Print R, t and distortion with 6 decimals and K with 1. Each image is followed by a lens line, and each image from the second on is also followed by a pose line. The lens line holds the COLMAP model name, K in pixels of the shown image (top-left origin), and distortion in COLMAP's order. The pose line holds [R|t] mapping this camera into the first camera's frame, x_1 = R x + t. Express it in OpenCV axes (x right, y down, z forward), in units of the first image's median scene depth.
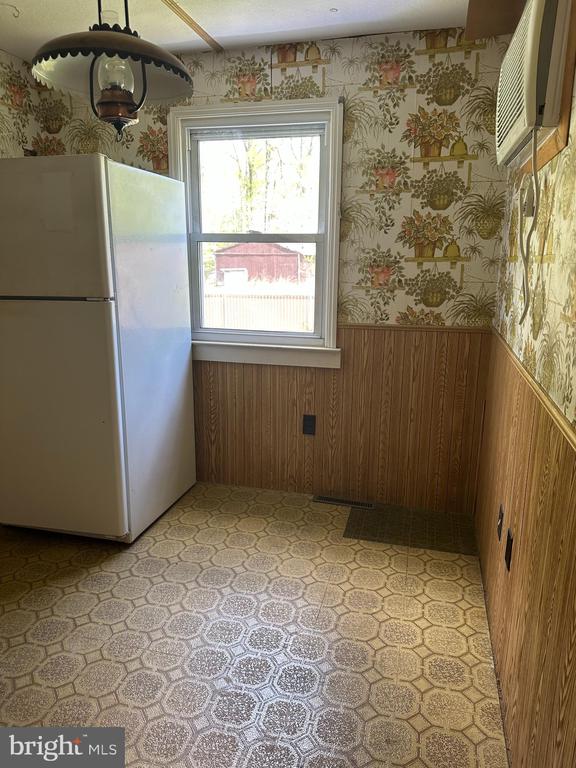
lens RADIAL K [[553.0, 0, 288.4], [0, 553.0, 386.6], [0, 0, 1]] dist [0.036503, -0.033658]
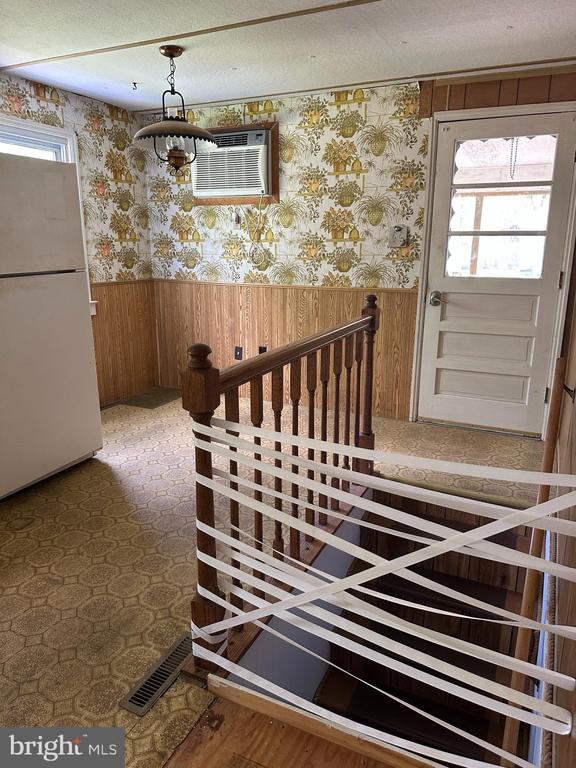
lens RADIAL K [[553.0, 0, 289.7], [0, 553.0, 384.0], [0, 0, 1]] dist [0.036503, -0.033658]
pose [[0.190390, -0.246470, 0.950266, -1.364377], [0.221178, 0.953853, 0.203086, -0.045782], [-0.956469, 0.171512, 0.236117, 0.201839]]
